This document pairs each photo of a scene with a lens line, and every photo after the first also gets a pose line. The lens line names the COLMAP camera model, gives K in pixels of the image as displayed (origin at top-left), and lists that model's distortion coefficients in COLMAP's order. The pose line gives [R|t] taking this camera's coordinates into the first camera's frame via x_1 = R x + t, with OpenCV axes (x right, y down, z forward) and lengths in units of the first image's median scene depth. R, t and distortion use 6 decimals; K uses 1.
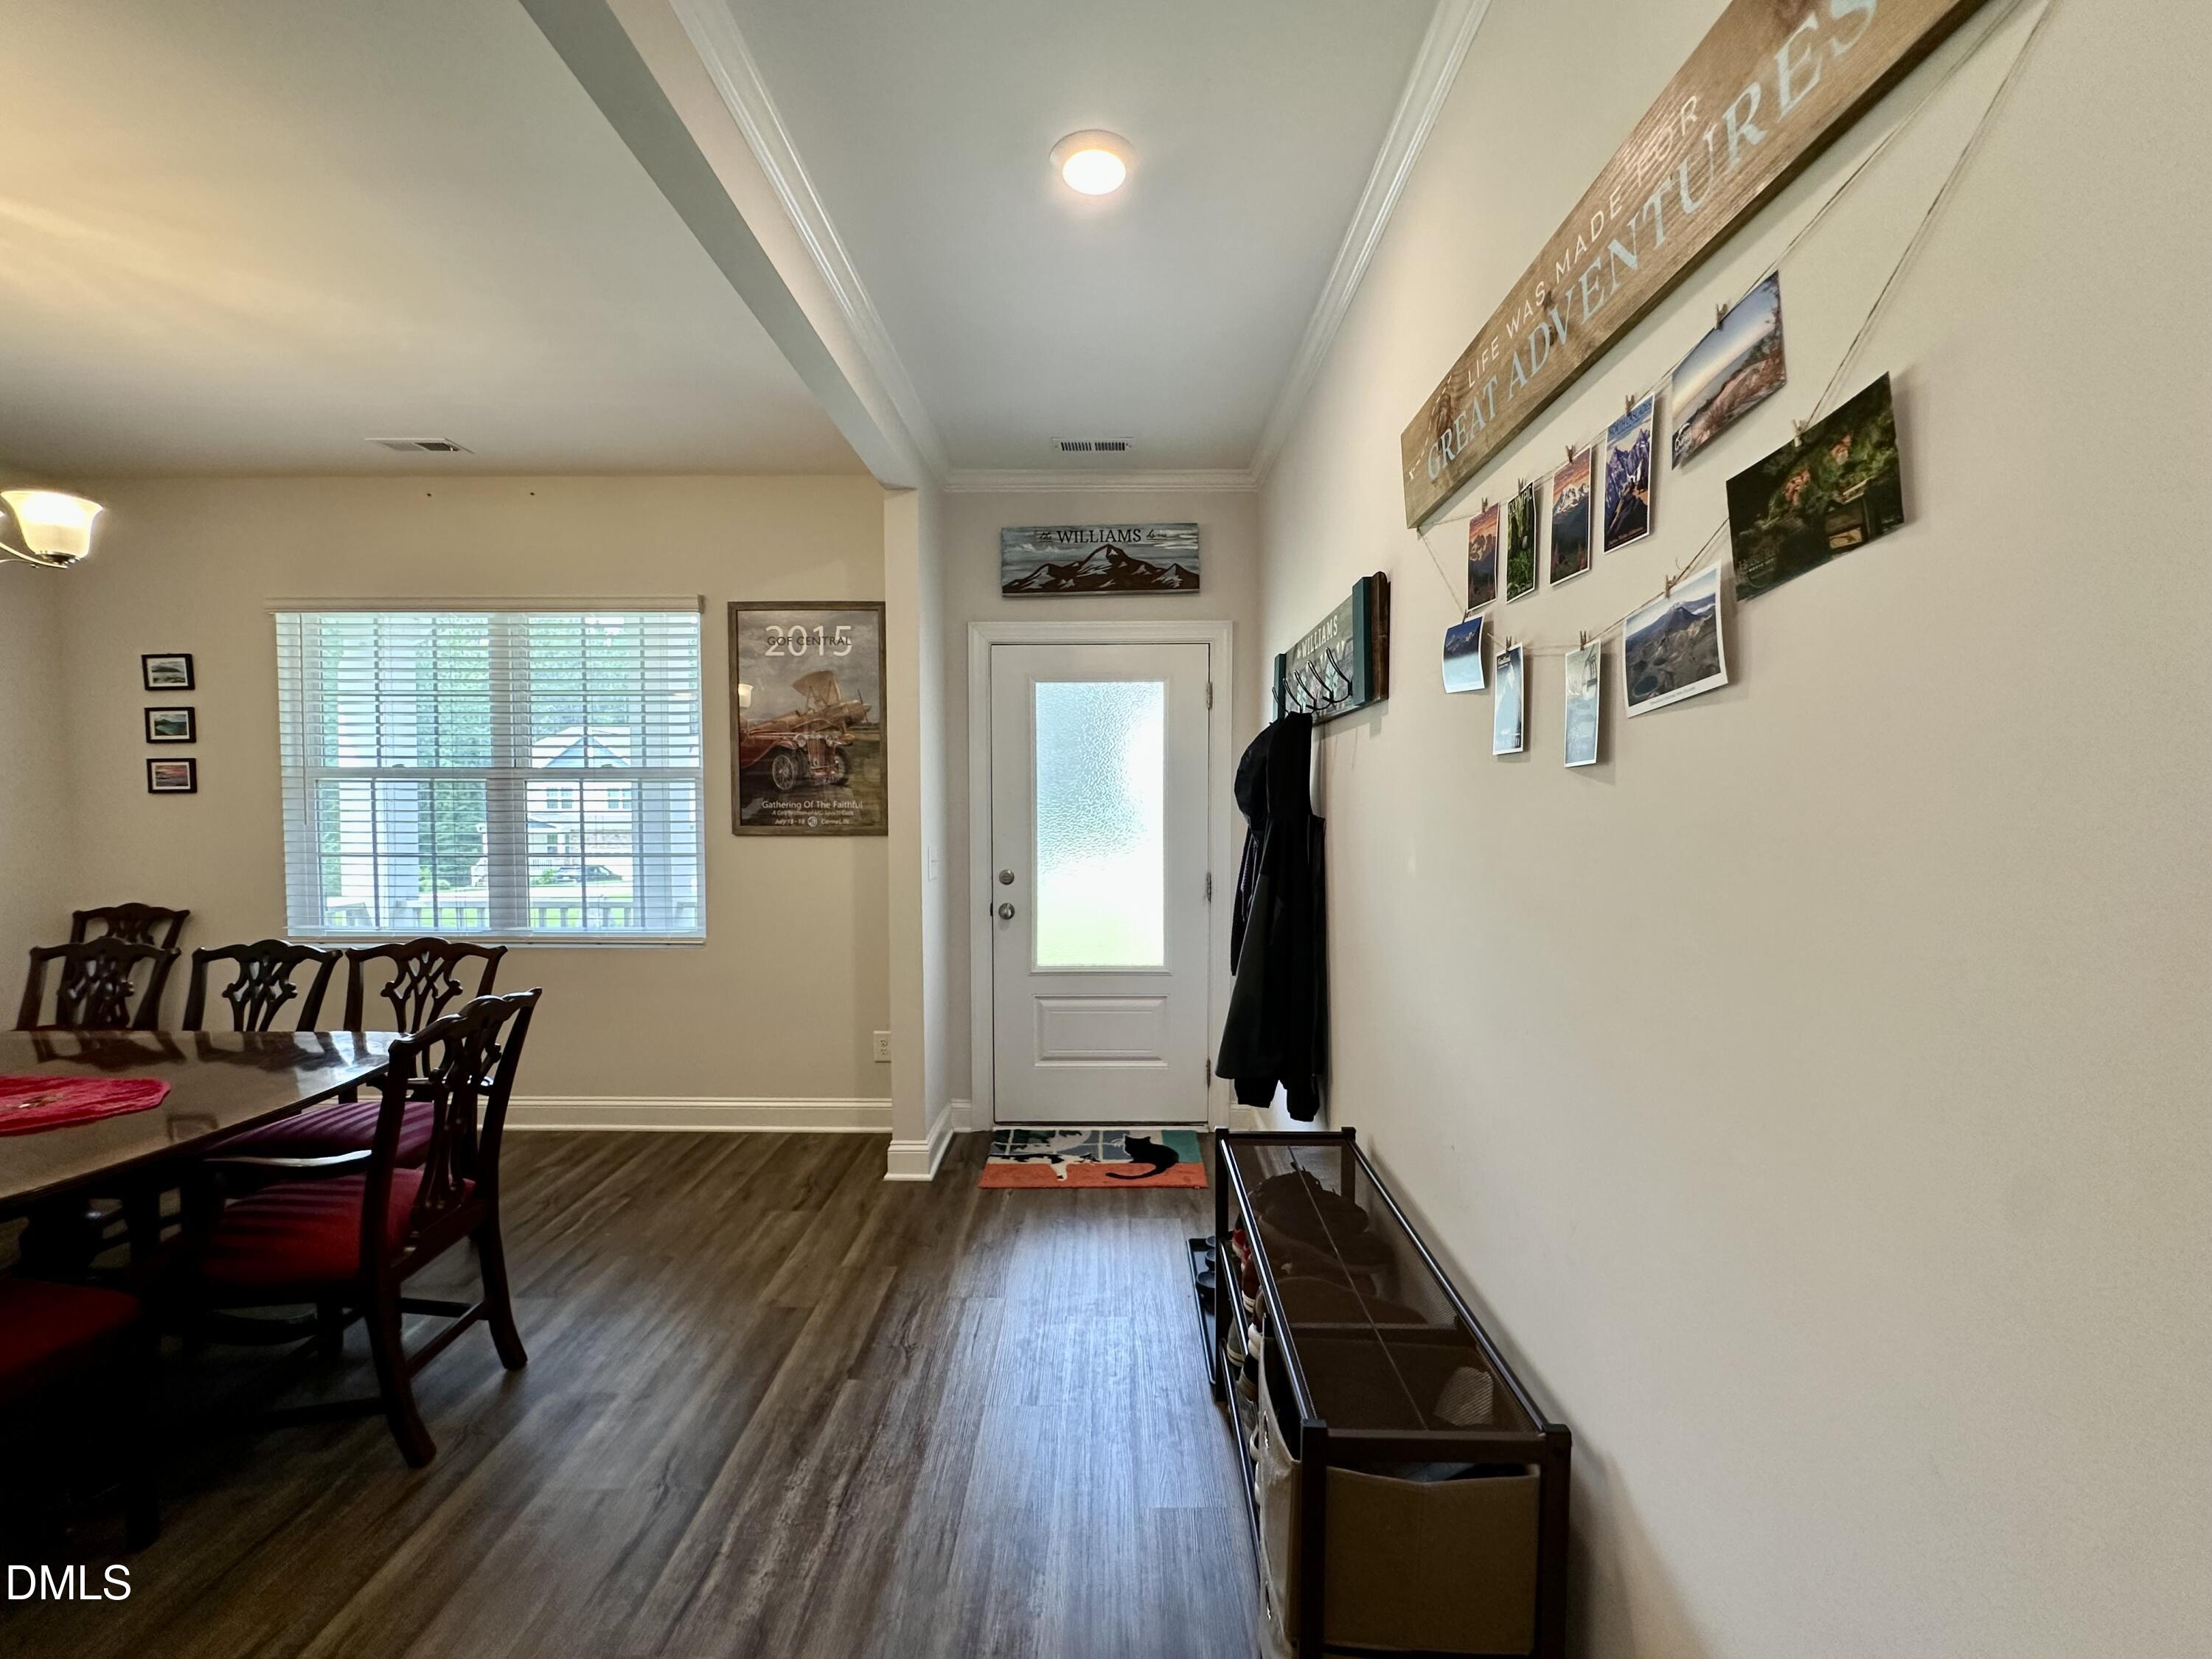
lens RADIAL K [[884.4, 0, 1110.8], [0, 884.4, 829.8], [0, 0, 1]] dist [-0.001327, -0.000088]
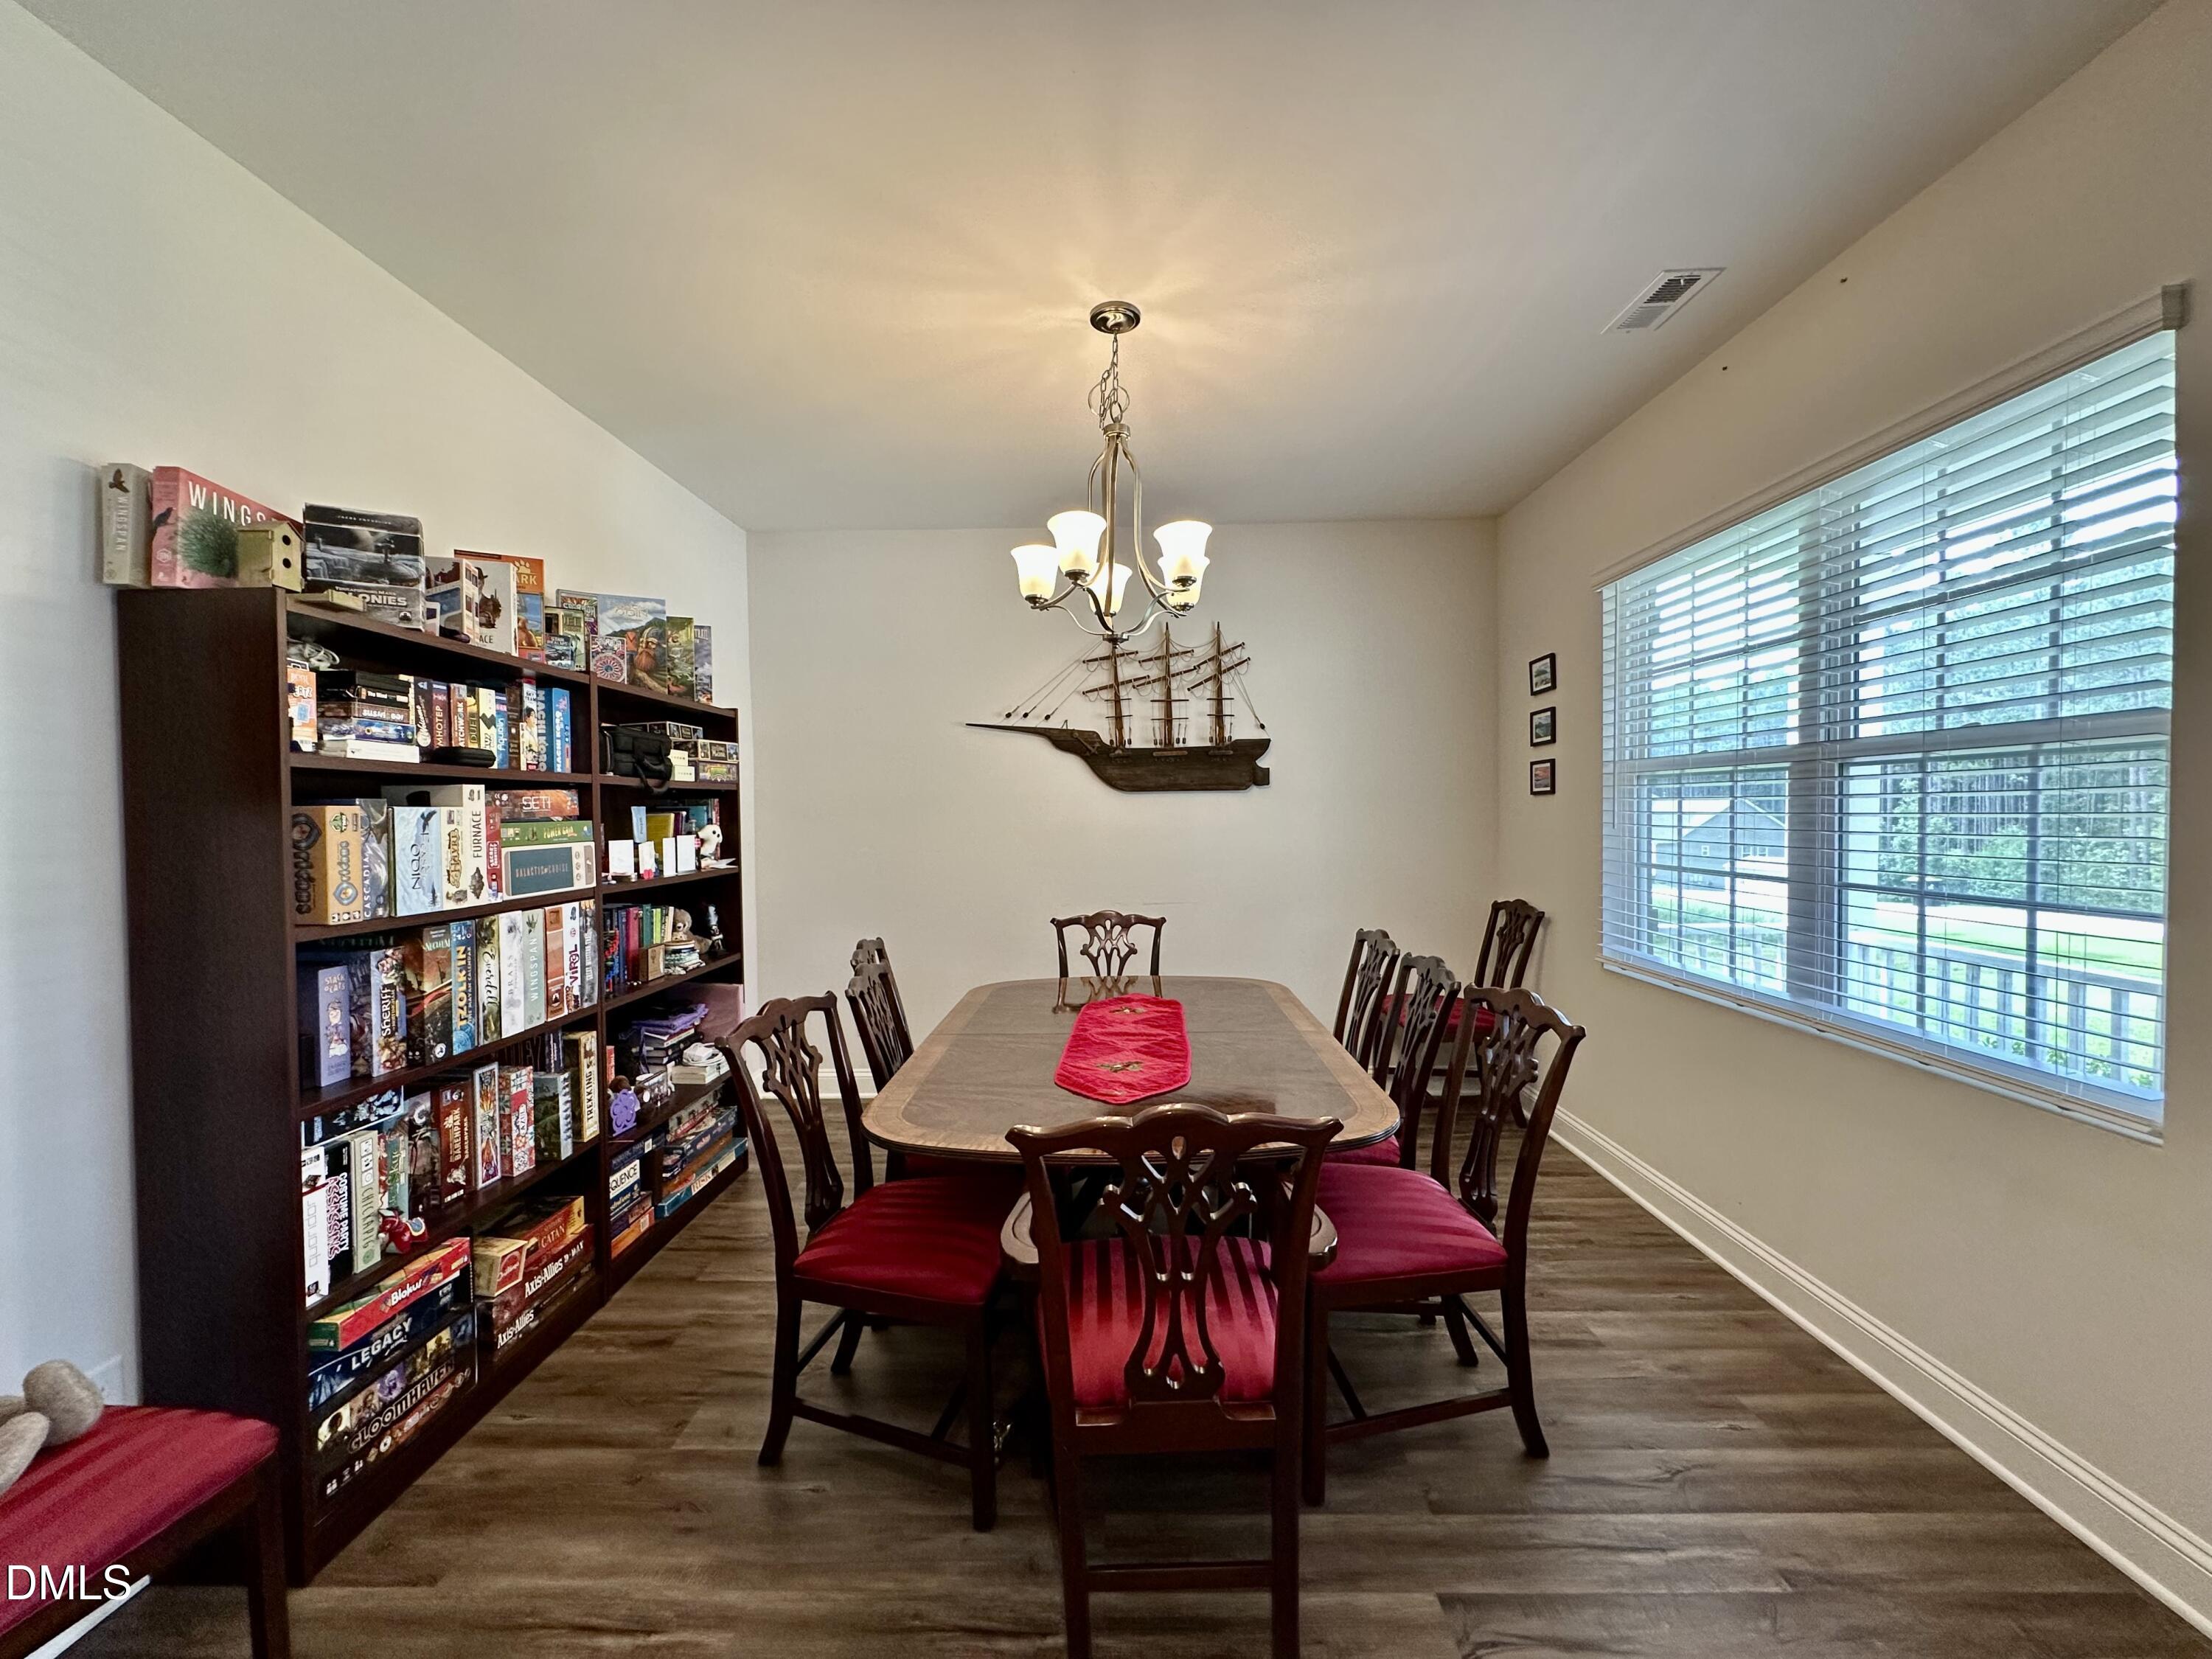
lens RADIAL K [[884.4, 0, 1107.6], [0, 884.4, 826.9], [0, 0, 1]] dist [-0.001327, -0.000088]
pose [[-0.006764, 0.015185, -0.999862, -0.045826], [-0.024379, 0.999585, 0.015346, -0.007283], [0.999680, 0.024479, -0.006391, 0.510302]]
